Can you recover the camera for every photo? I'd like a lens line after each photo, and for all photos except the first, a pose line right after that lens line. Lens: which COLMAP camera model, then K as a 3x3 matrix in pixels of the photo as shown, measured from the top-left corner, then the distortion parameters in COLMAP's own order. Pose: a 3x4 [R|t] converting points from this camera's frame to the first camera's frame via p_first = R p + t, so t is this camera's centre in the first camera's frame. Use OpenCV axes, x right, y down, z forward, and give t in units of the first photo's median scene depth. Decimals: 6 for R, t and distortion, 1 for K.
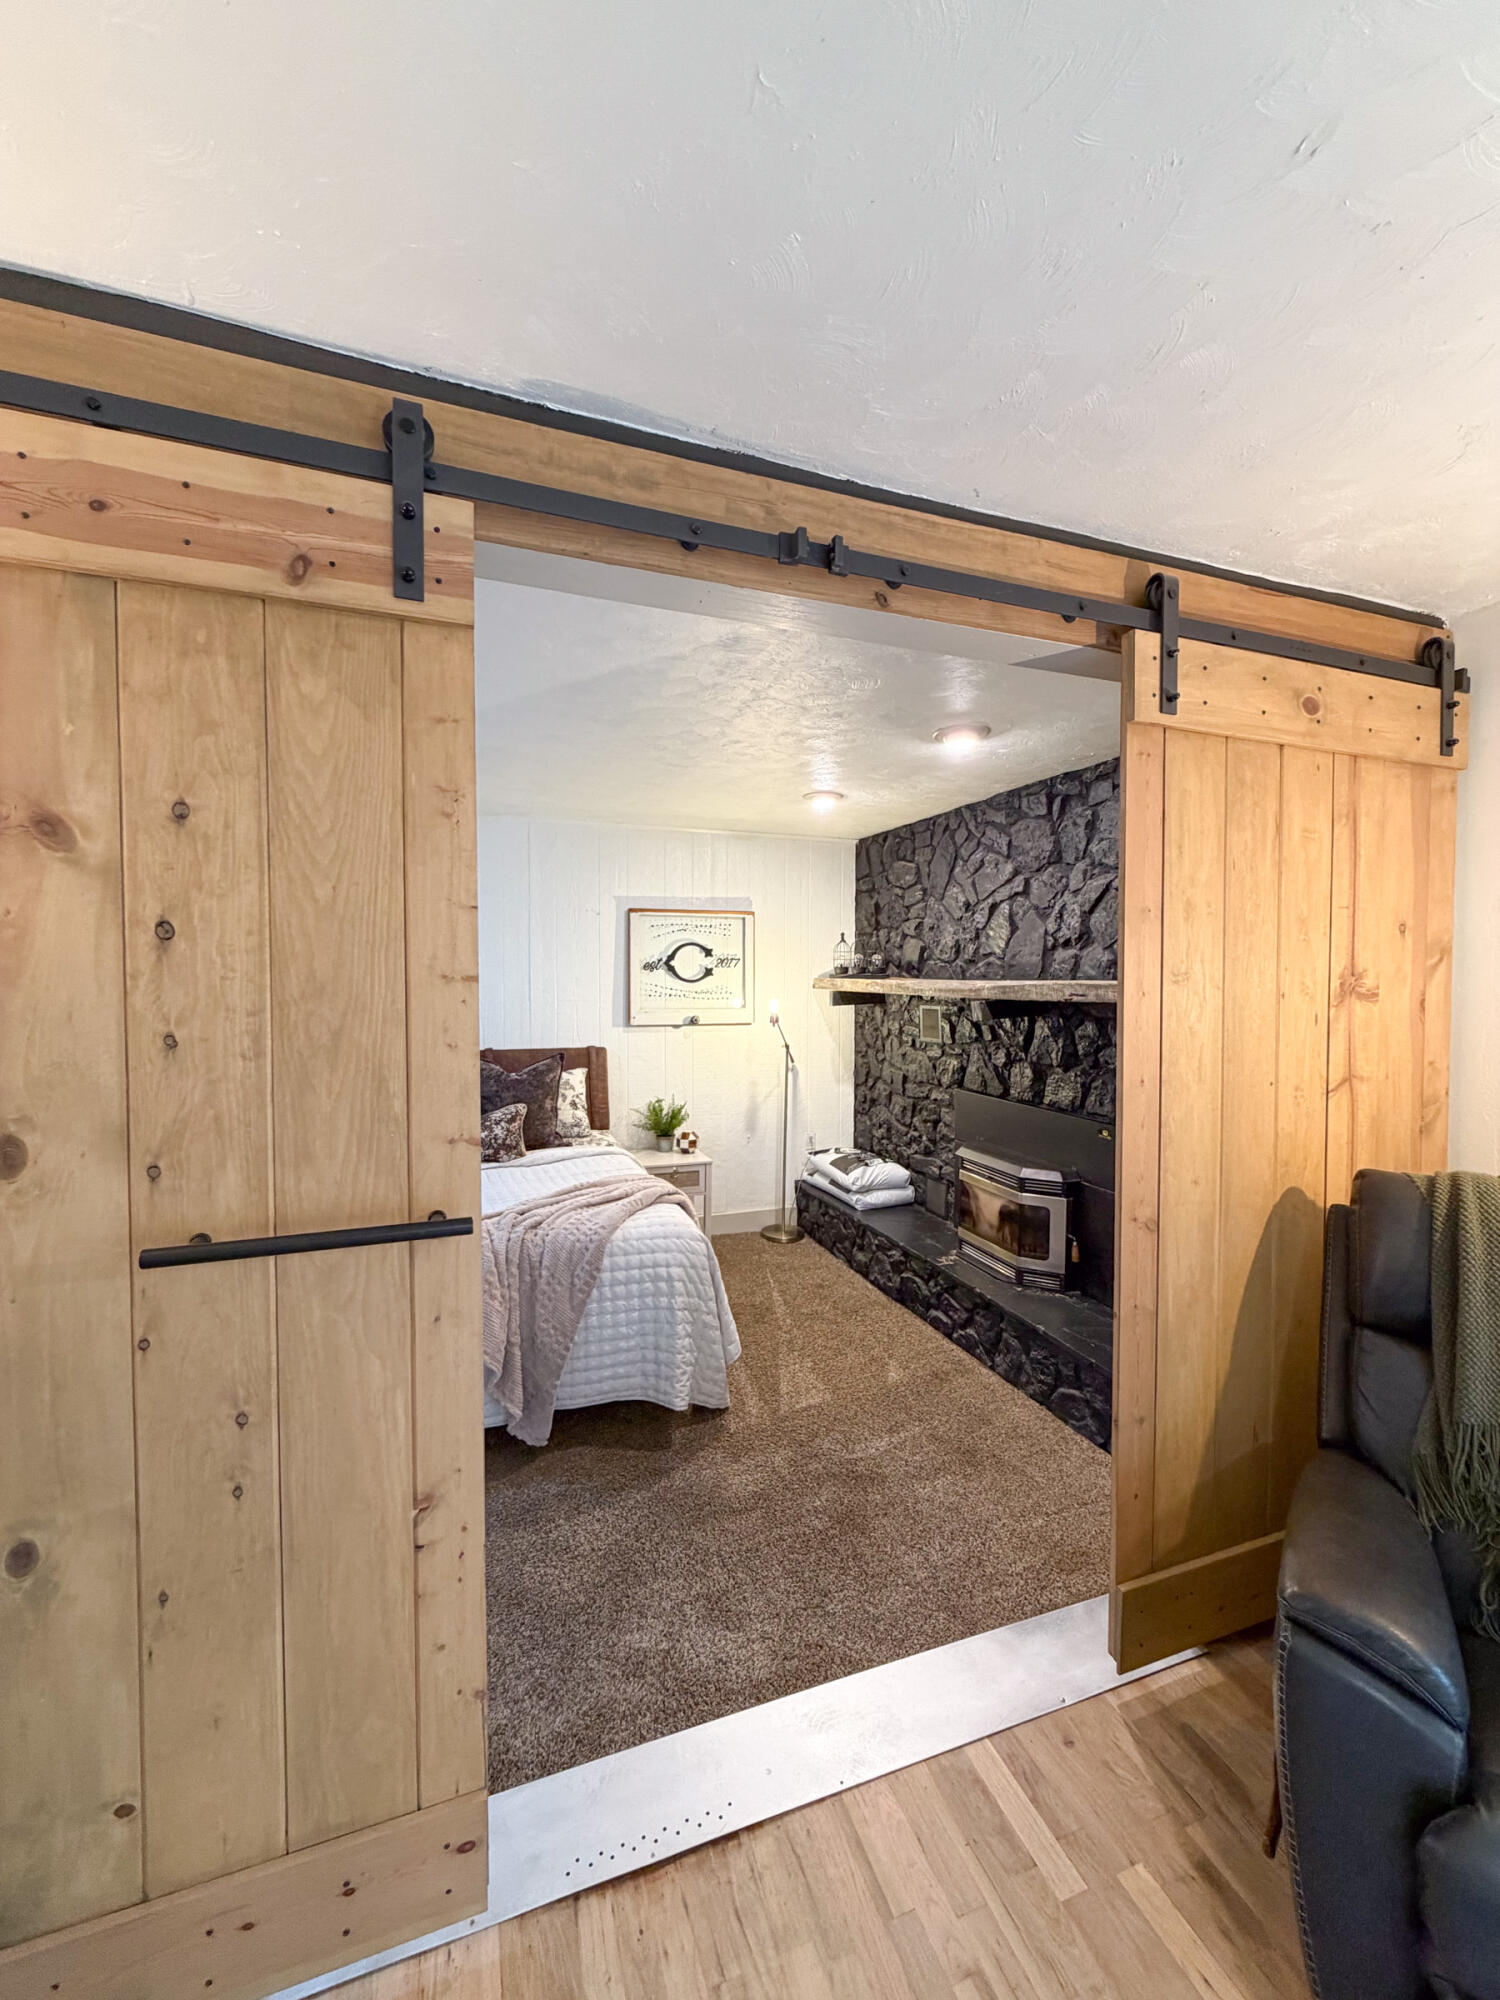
lens RADIAL K [[796.0, 0, 749.2], [0, 796.0, 994.1], [0, 0, 1]] dist [-0.001368, 0.000919]
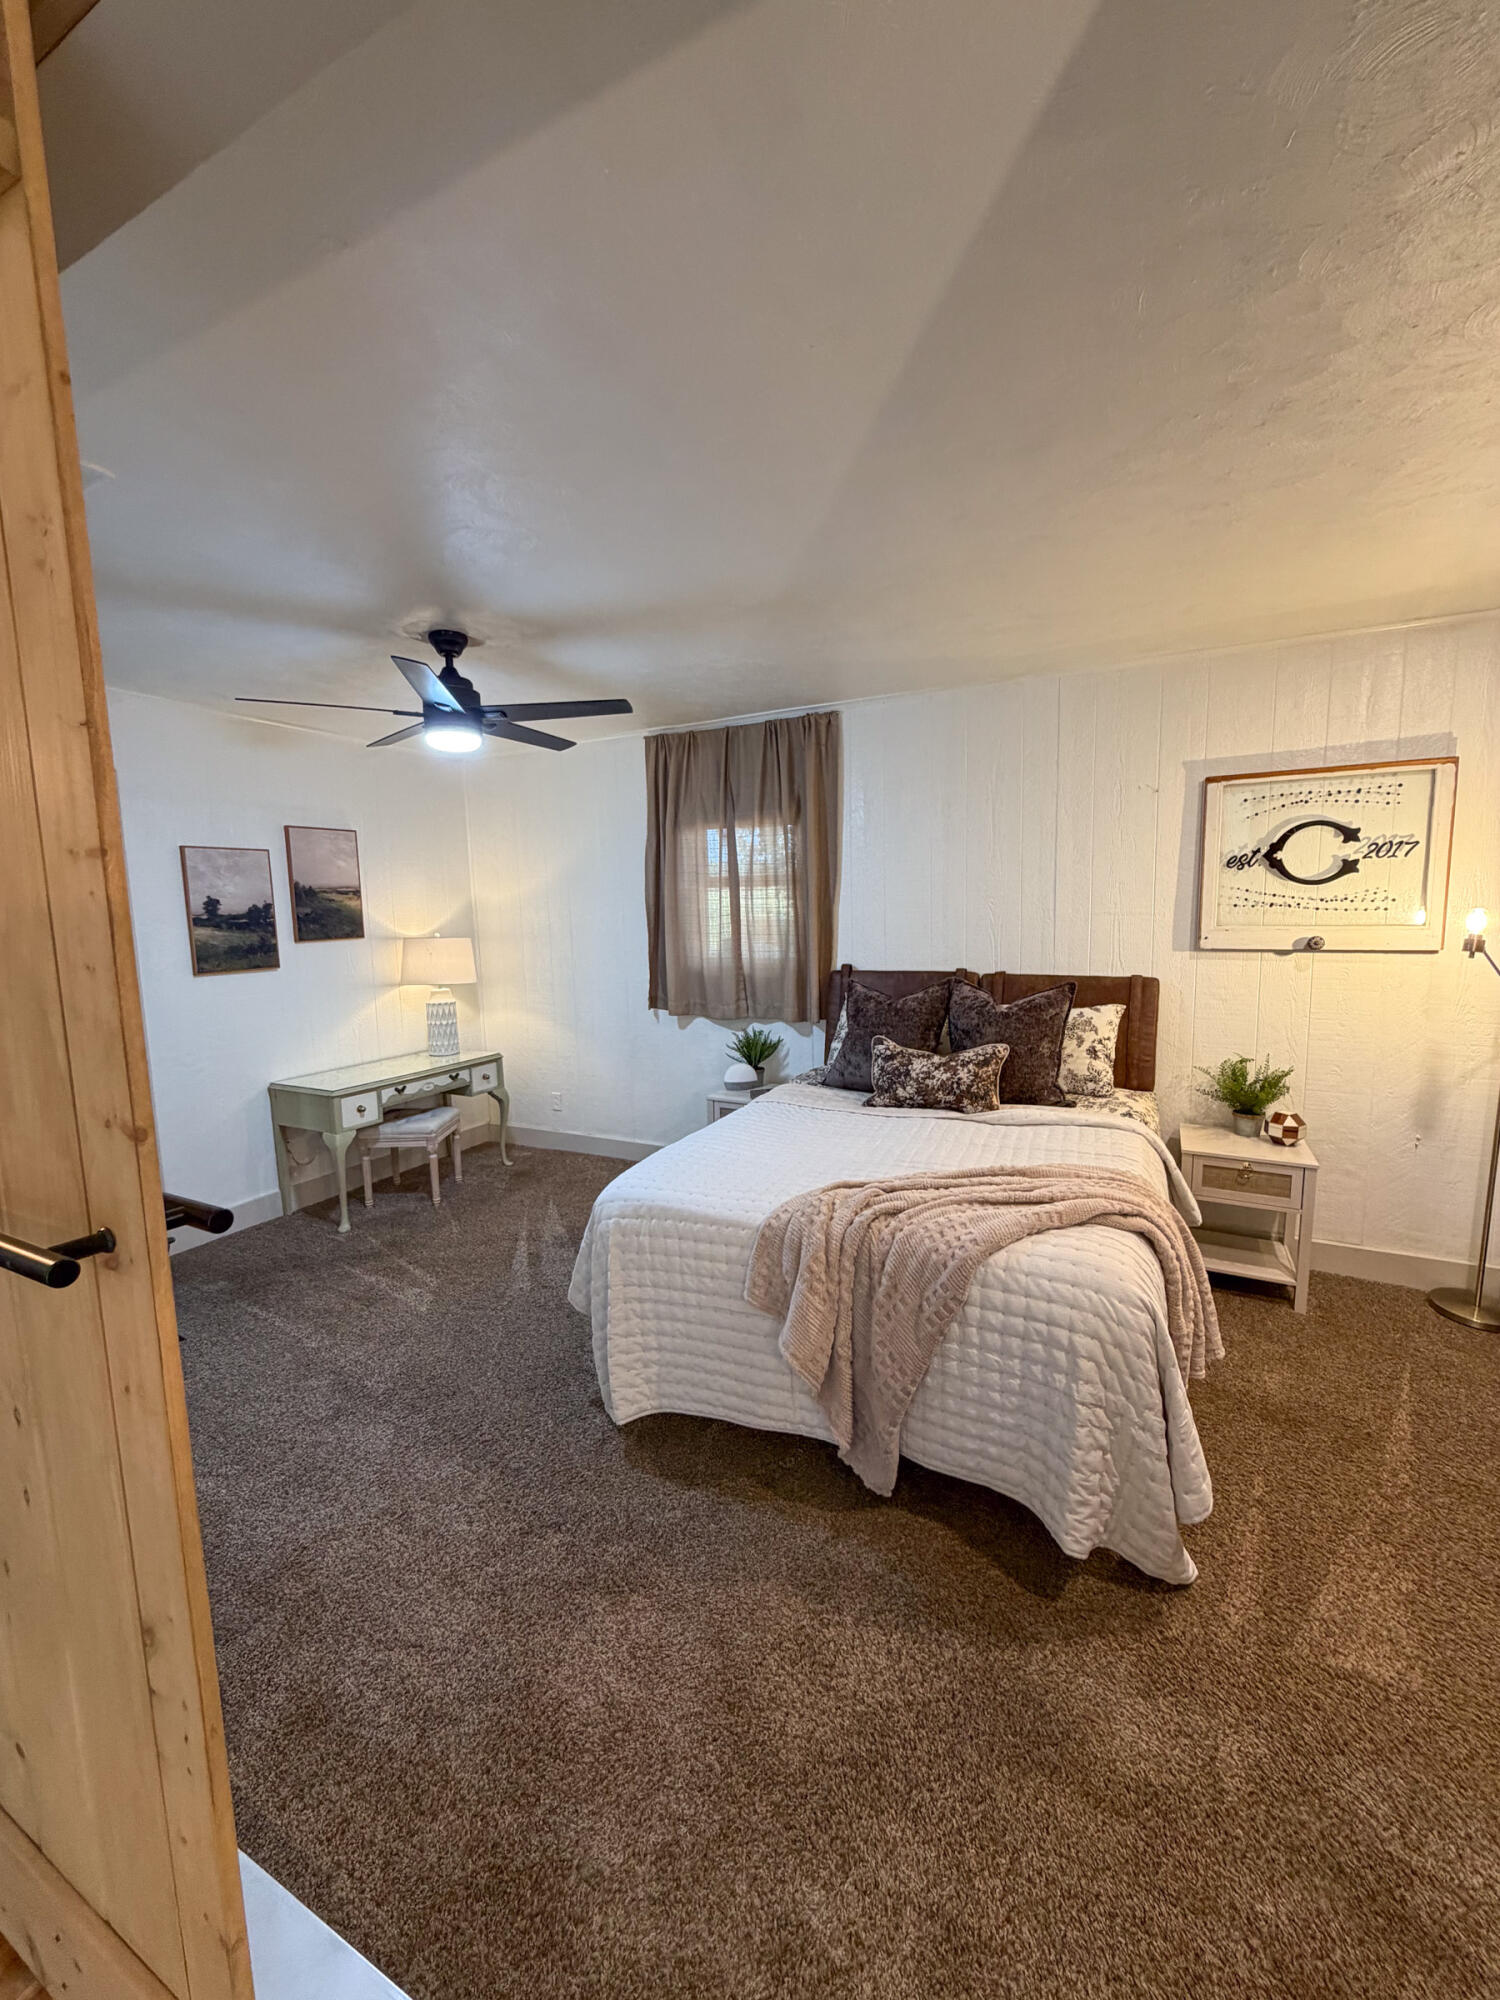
lens RADIAL K [[796.0, 0, 755.1], [0, 796.0, 994.4], [0, 0, 1]] dist [-0.001368, 0.000919]
pose [[0.677073, 0.072180, -0.732368, 0.175058], [0.004044, 0.994798, 0.101784, 0.011442], [0.735905, -0.071877, 0.673259, 0.418007]]
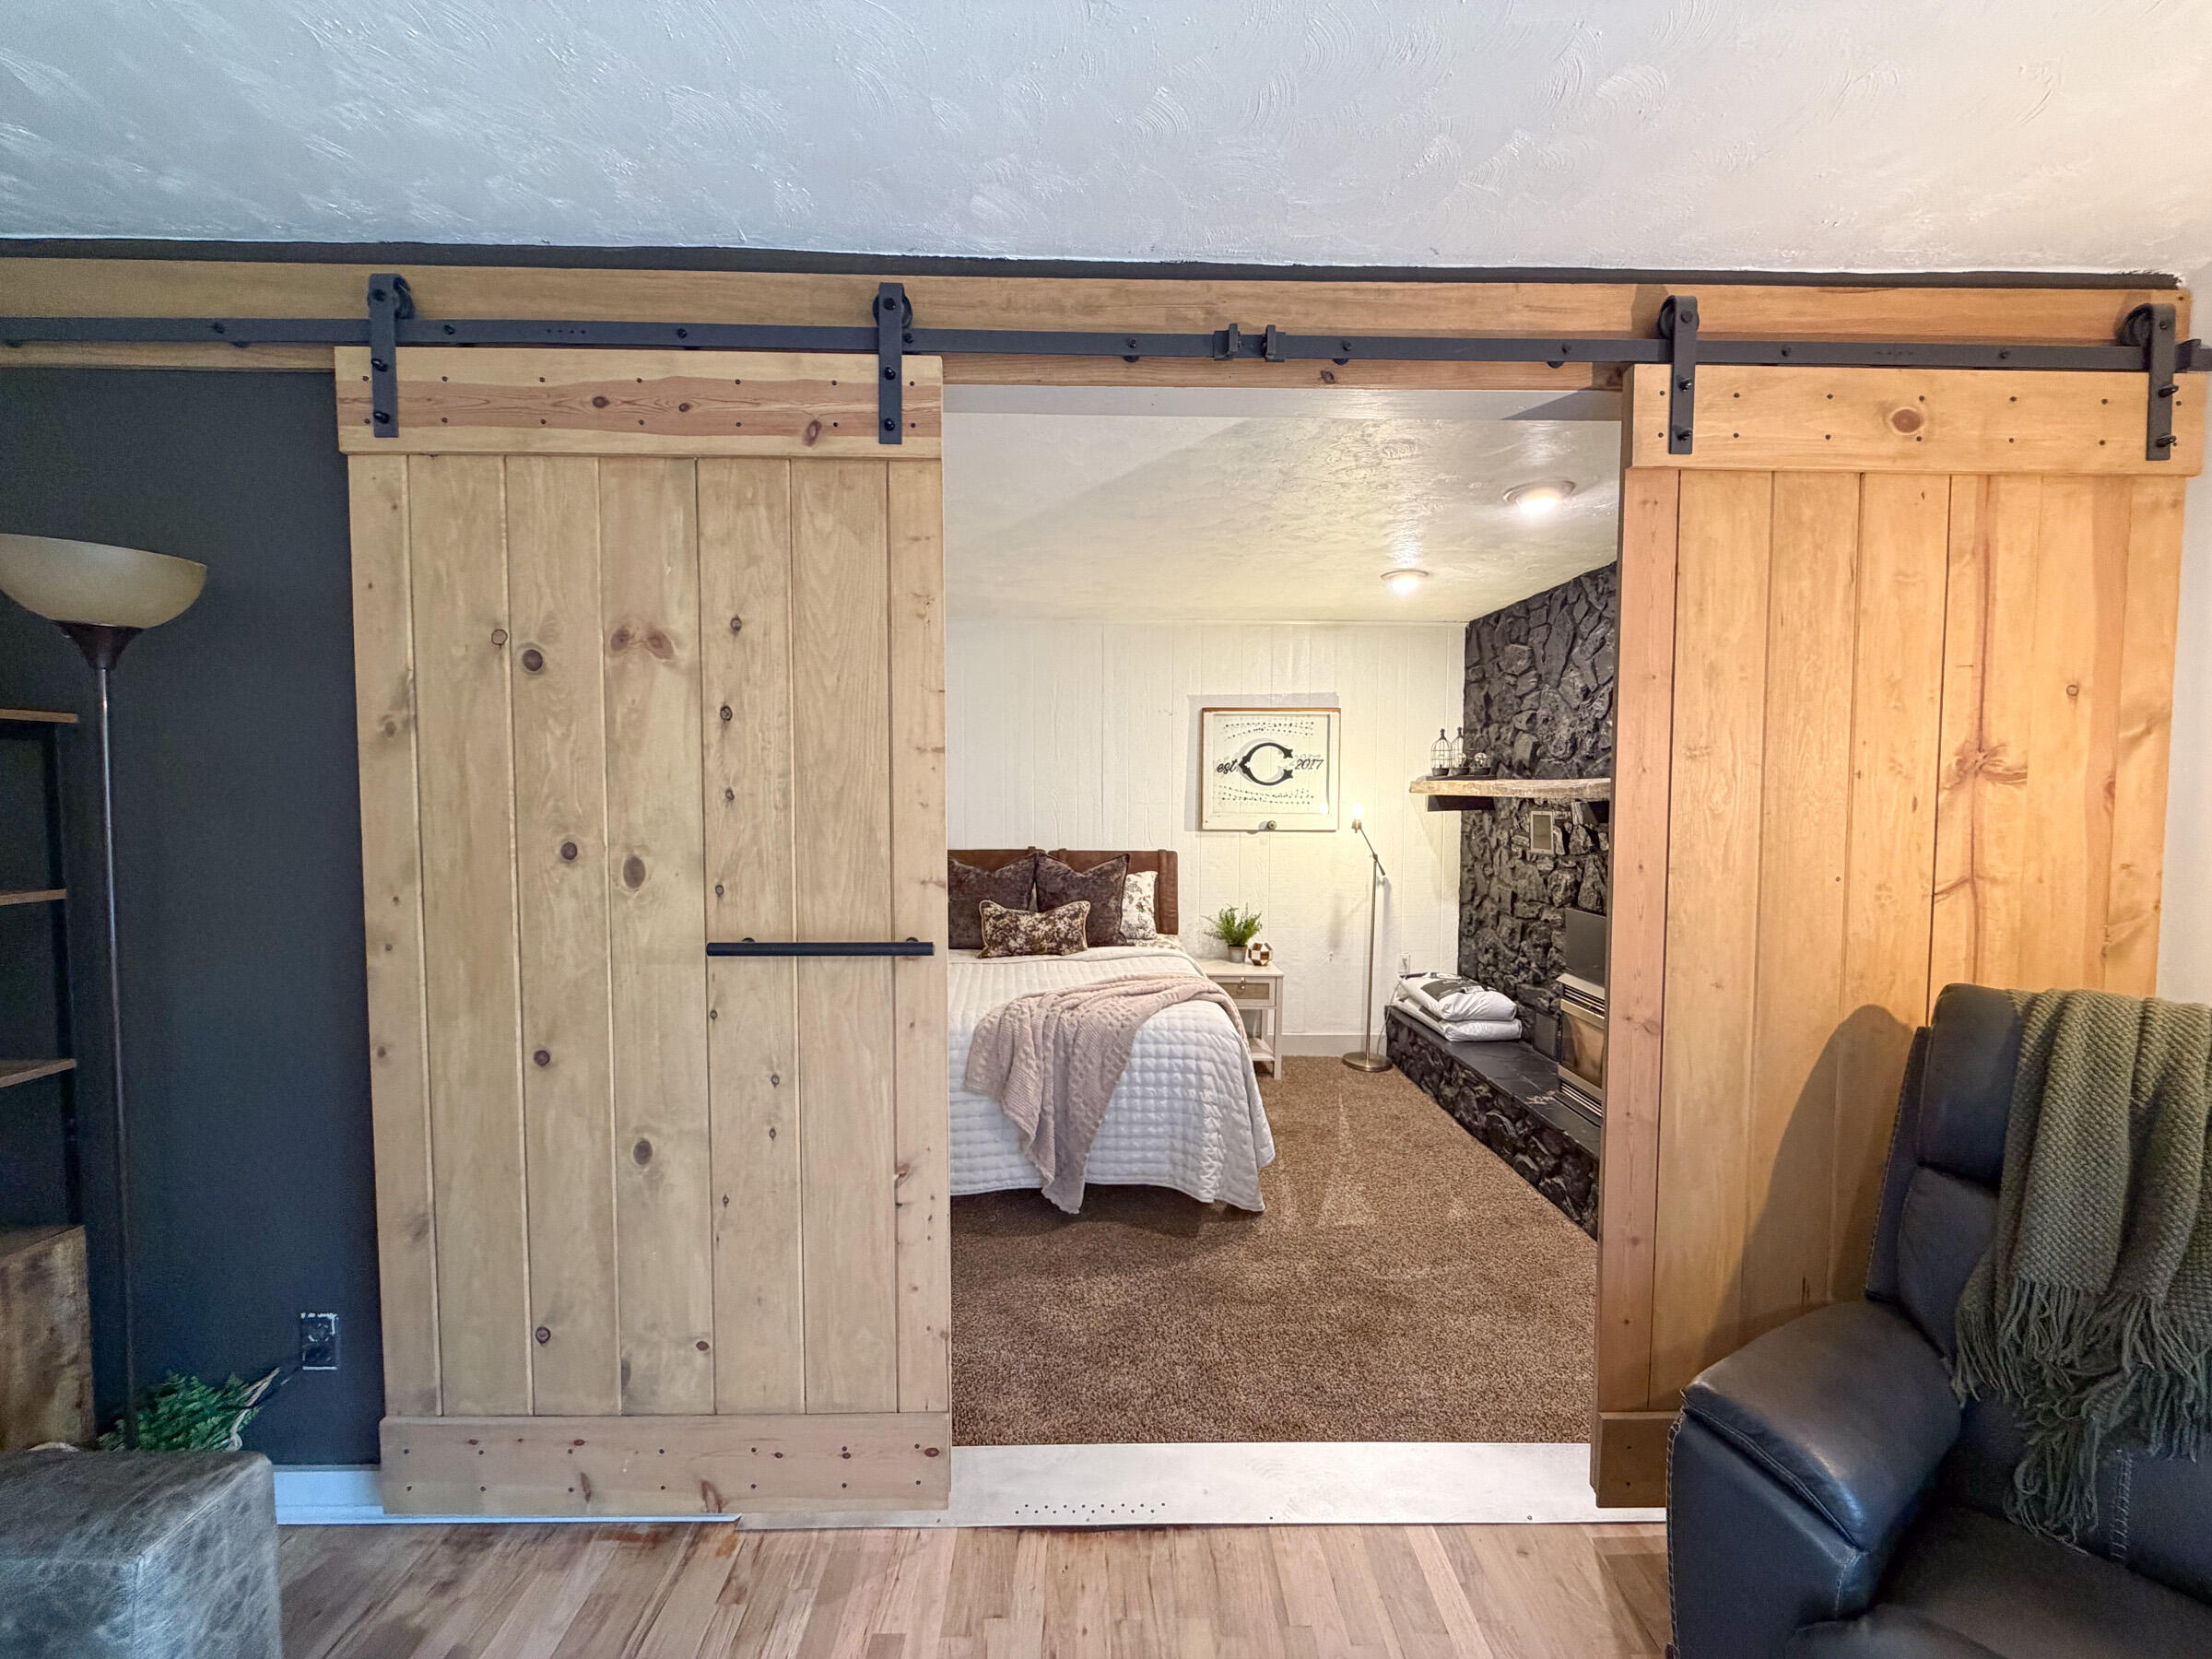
lens RADIAL K [[880.3, 0, 1101.7], [0, 880.3, 827.6], [0, 0, 1]] dist [-0.001368, 0.000919]
pose [[0.945658, 0.016332, -0.324753, 0.141761], [-0.010675, 0.999759, 0.019191, 0.030986], [0.324988, -0.014681, 0.945604, -0.085232]]
